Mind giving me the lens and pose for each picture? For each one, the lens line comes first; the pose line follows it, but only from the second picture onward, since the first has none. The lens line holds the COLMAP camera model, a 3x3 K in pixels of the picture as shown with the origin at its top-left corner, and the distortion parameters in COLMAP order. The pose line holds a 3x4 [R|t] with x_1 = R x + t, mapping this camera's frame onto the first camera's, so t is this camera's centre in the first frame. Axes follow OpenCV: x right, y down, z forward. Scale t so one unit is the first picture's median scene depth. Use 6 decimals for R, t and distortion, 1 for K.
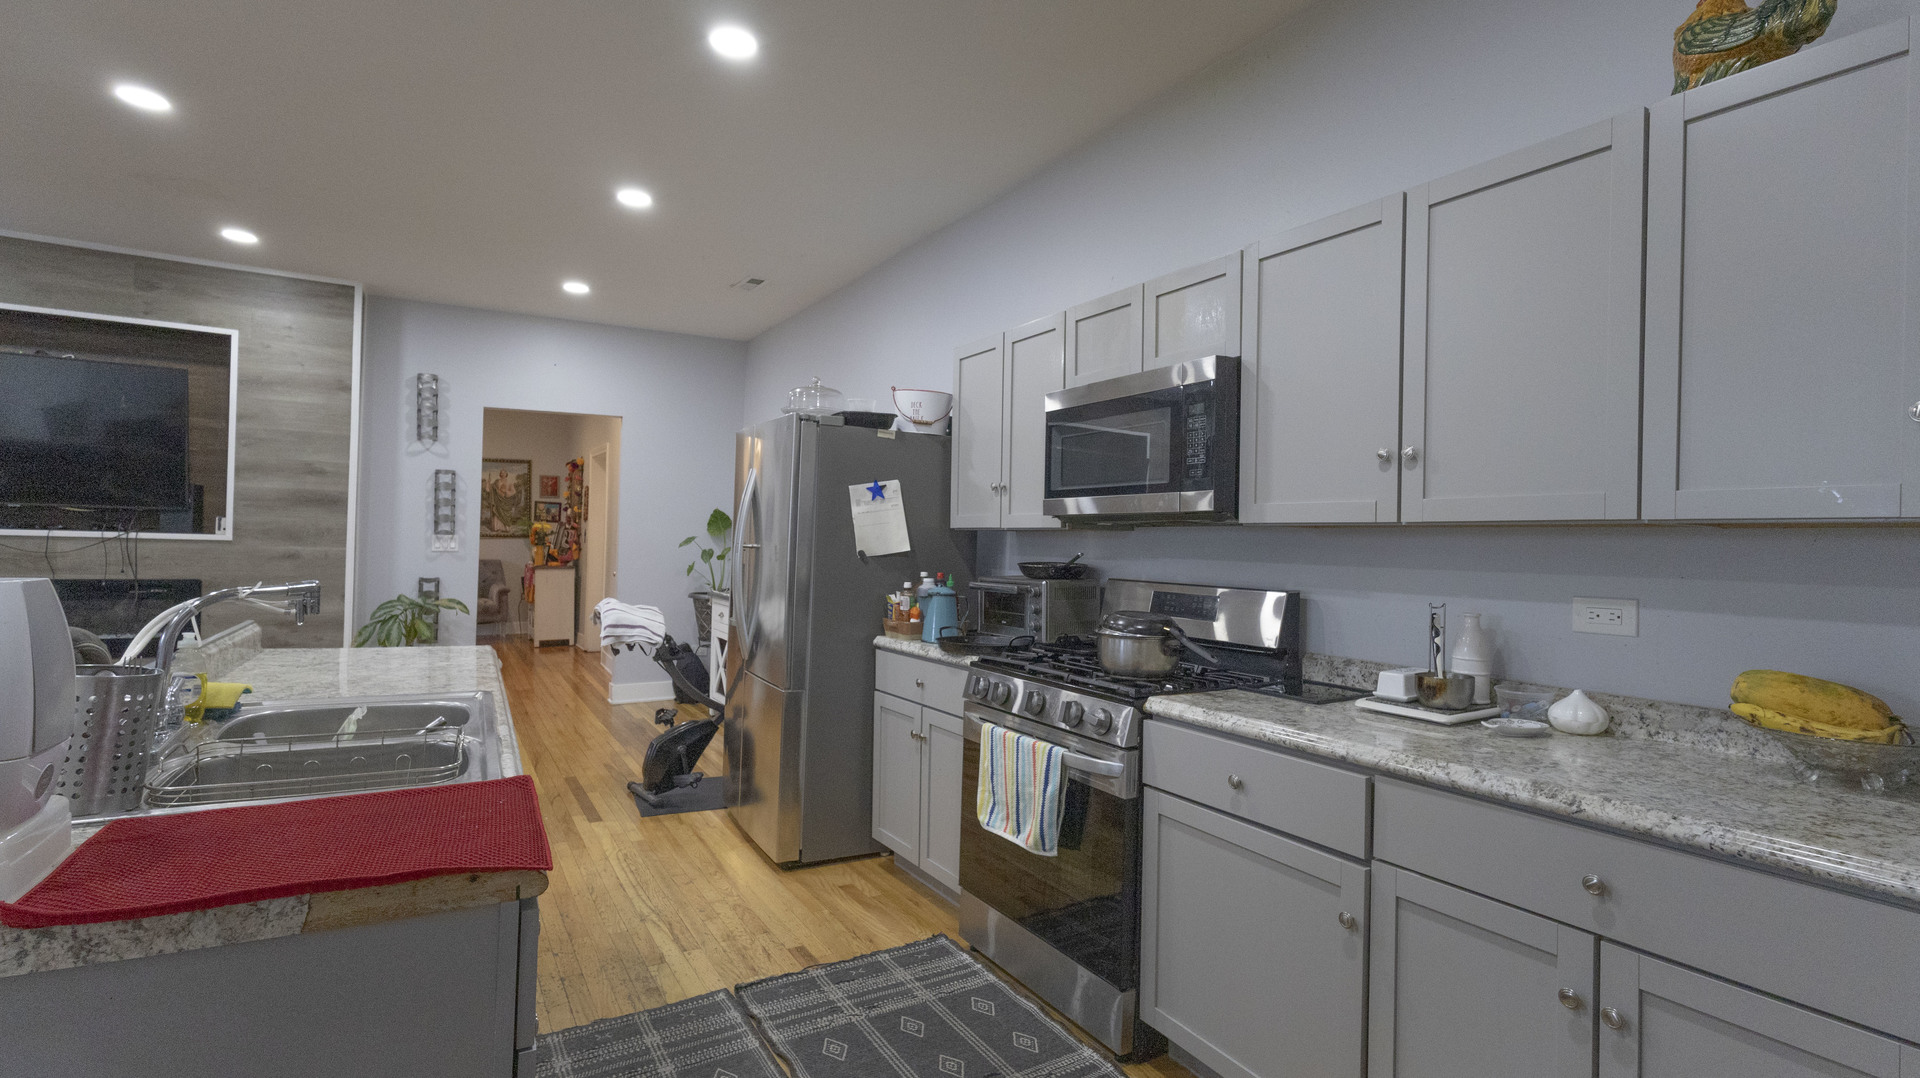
lens RADIAL K [[898.7, 0, 952.0], [0, 898.7, 538.4], [0, 0, 1]] dist [0.012249, 0.001803]
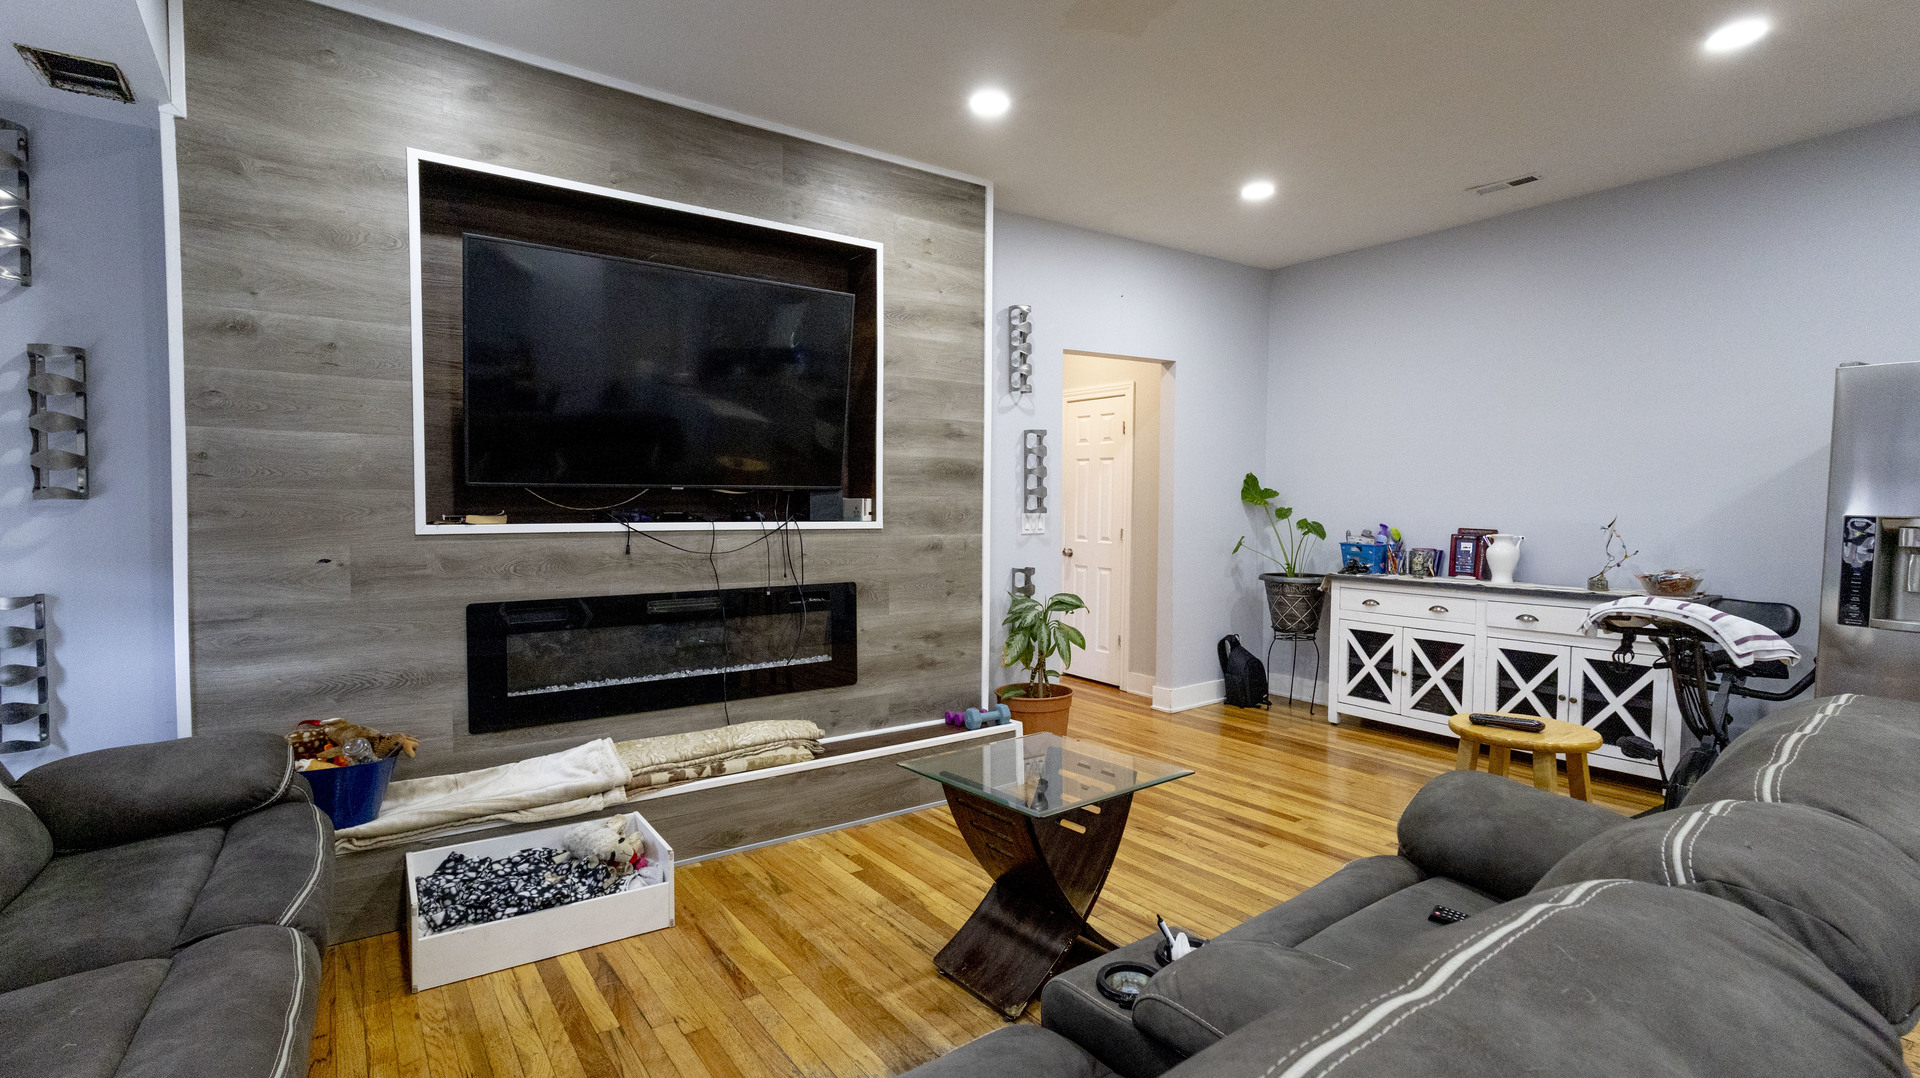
lens RADIAL K [[898.7, 0, 953.2], [0, 898.7, 534.5], [0, 0, 1]] dist [0.012249, 0.001803]
pose [[0.994445, -0.026068, 0.101975, -0.809834], [0.021822, 0.998857, 0.042533, -0.022888], [-0.102967, -0.040072, 0.993877, 0.257379]]
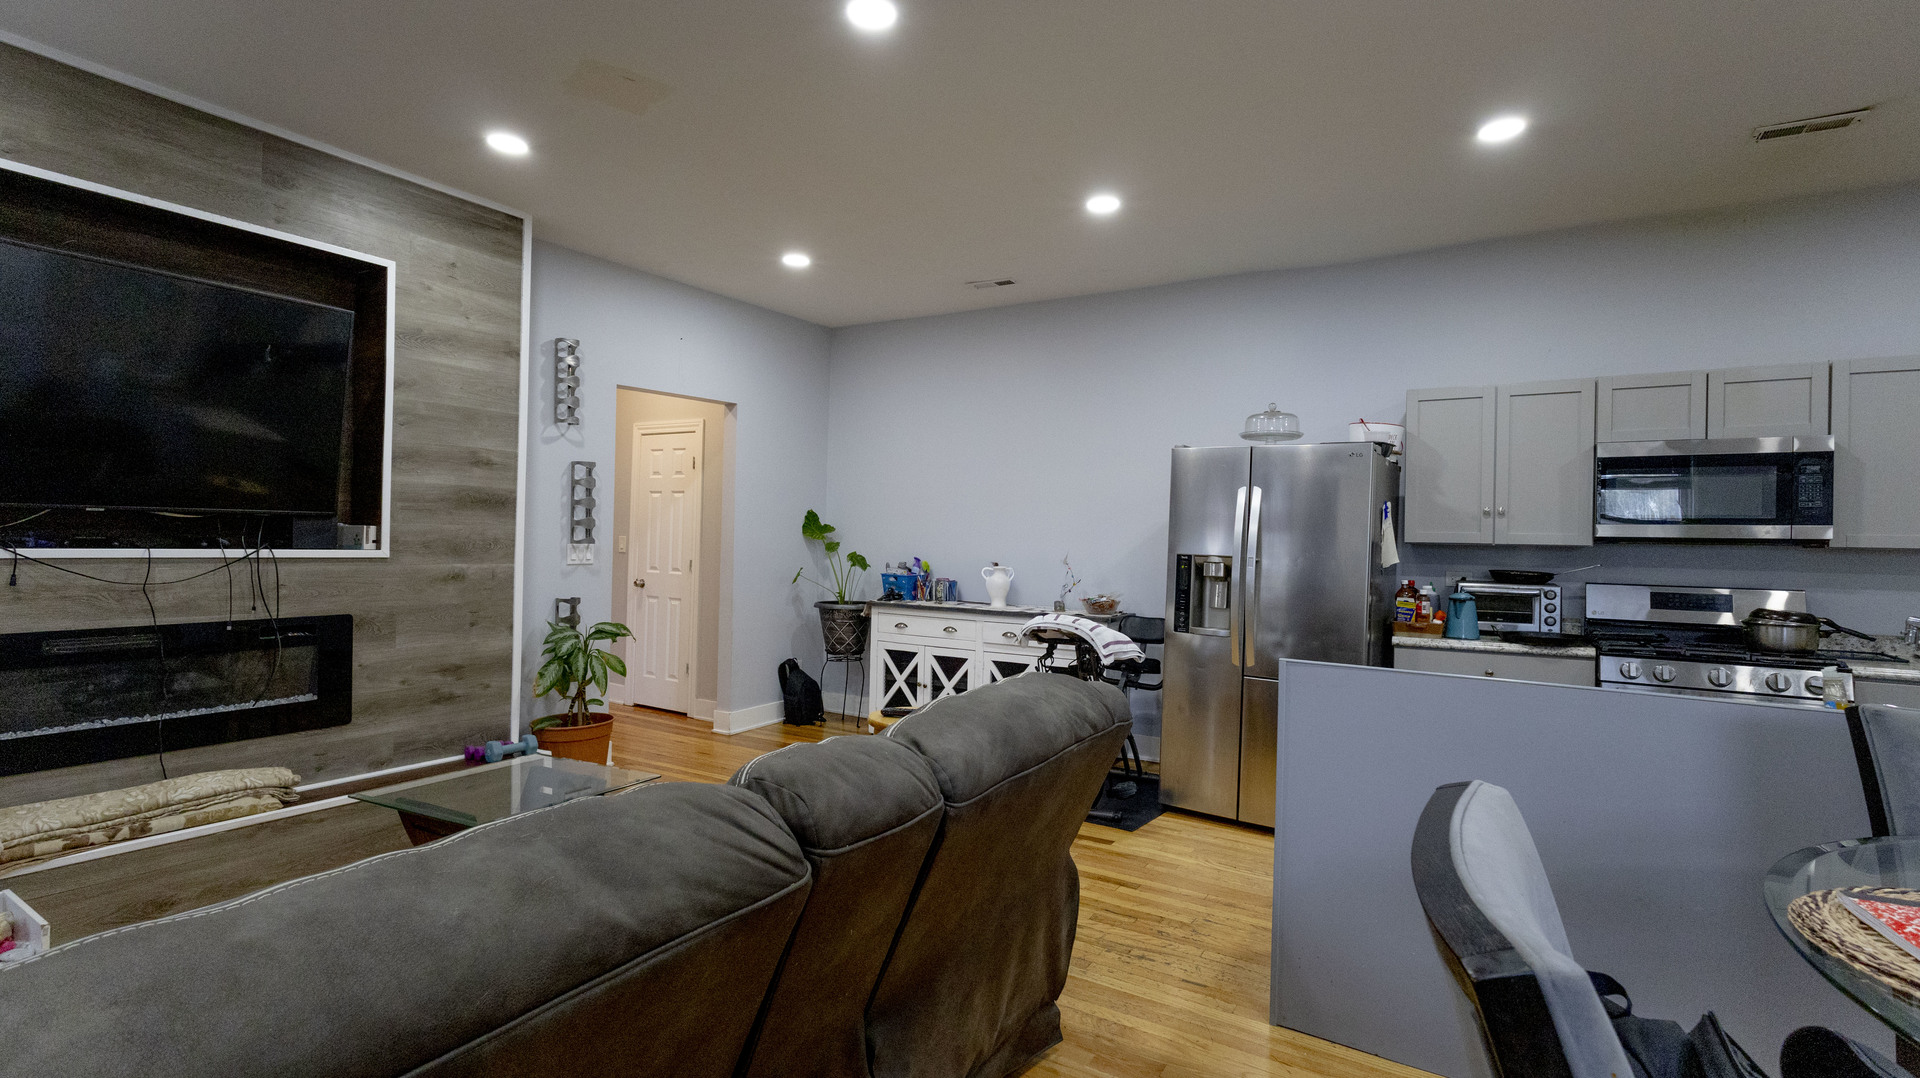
lens RADIAL K [[898.7, 0, 957.5], [0, 898.7, 536.4], [0, 0, 1]] dist [0.012249, 0.001803]
pose [[0.877373, -0.006061, 0.479770, -0.740883], [-0.000074, 0.999918, 0.012767, -0.023242], [-0.479808, -0.011237, 0.877301, 0.164193]]
